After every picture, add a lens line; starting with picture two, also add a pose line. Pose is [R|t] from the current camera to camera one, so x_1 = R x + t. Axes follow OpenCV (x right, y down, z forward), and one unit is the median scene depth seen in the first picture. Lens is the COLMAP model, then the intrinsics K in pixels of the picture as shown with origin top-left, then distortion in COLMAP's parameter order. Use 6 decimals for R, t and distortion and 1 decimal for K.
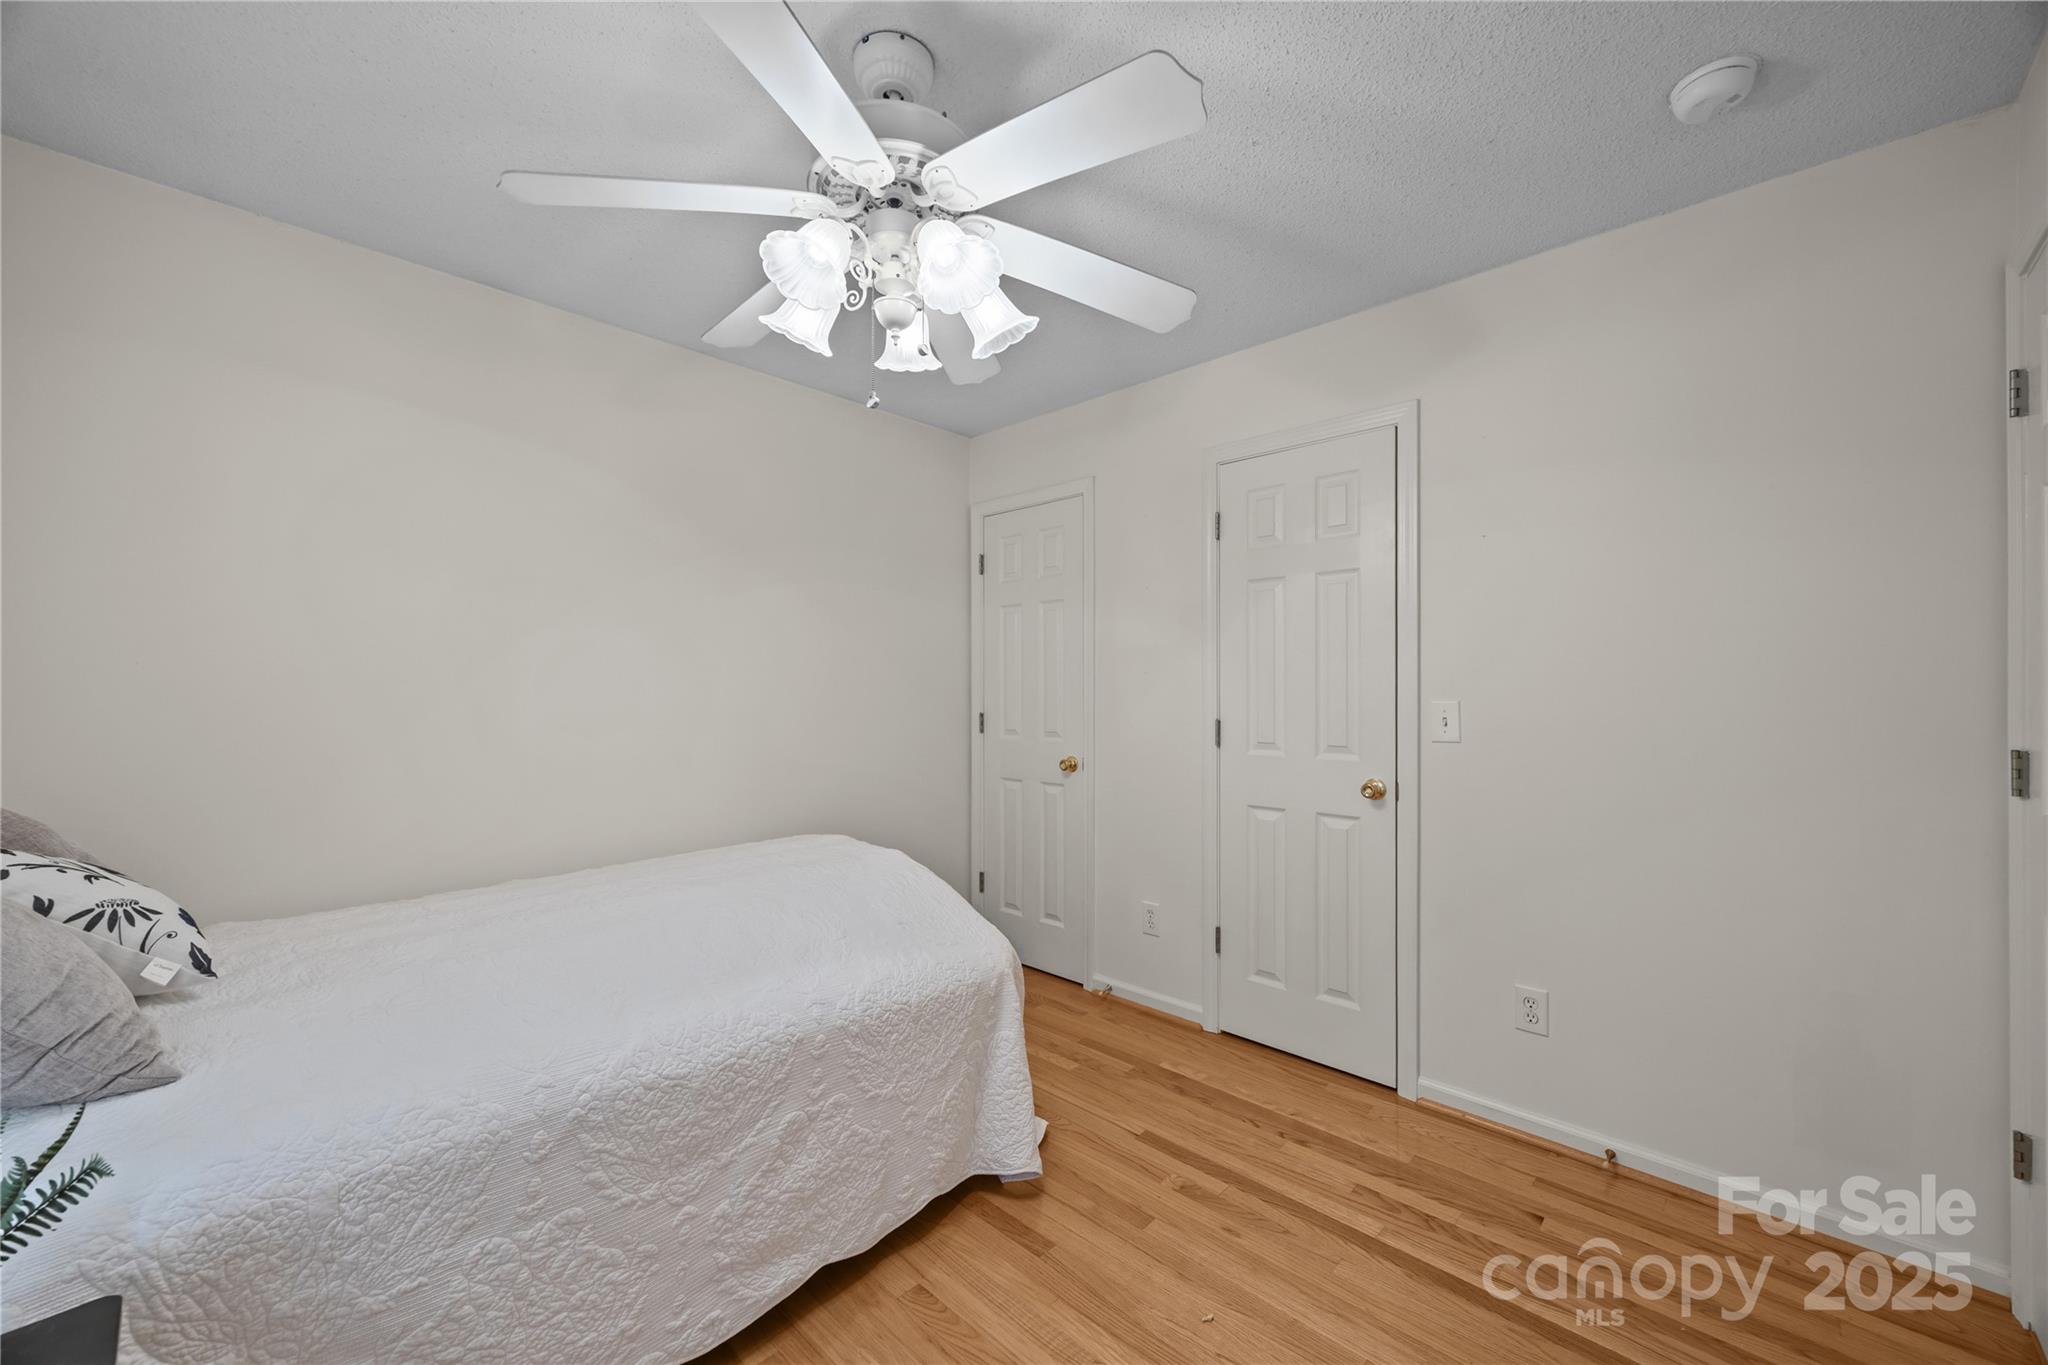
lens RADIAL K [[793.0, 0, 1017.7], [0, 793.0, 692.7], [0, 0, 1]] dist [0.000697, -0.000356]
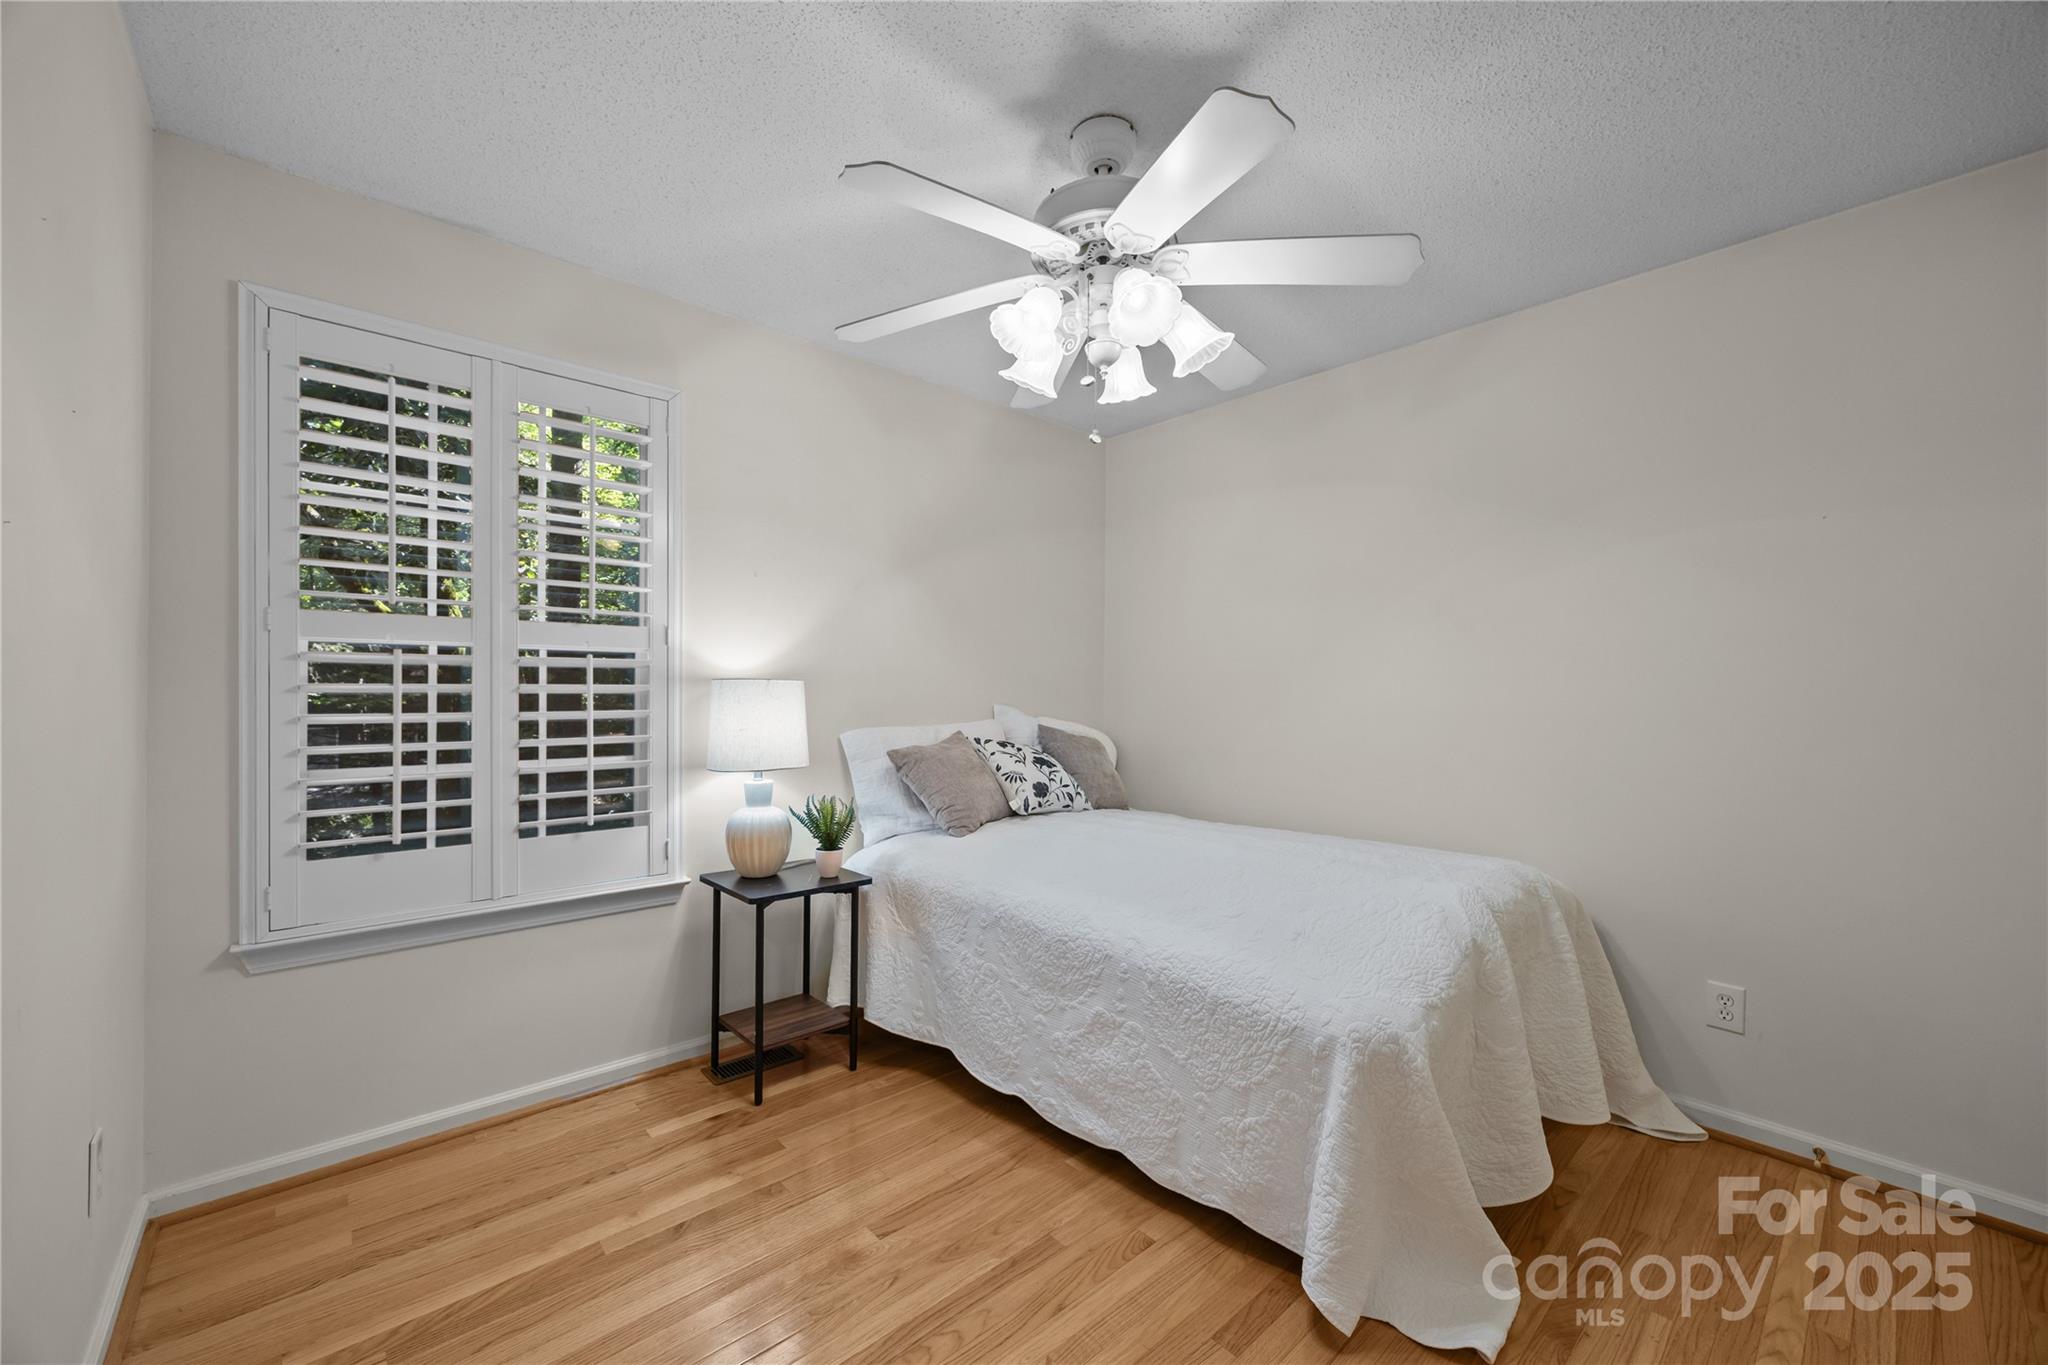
lens RADIAL K [[793.0, 0, 1015.3], [0, 793.0, 683.9], [0, 0, 1]] dist [0.000697, -0.000356]
pose [[-0.088684, -0.010460, -0.996005, 1.008772], [0.002109, 0.999941, -0.010689, 0.016400], [0.996058, -0.003048, -0.088657, 0.966482]]
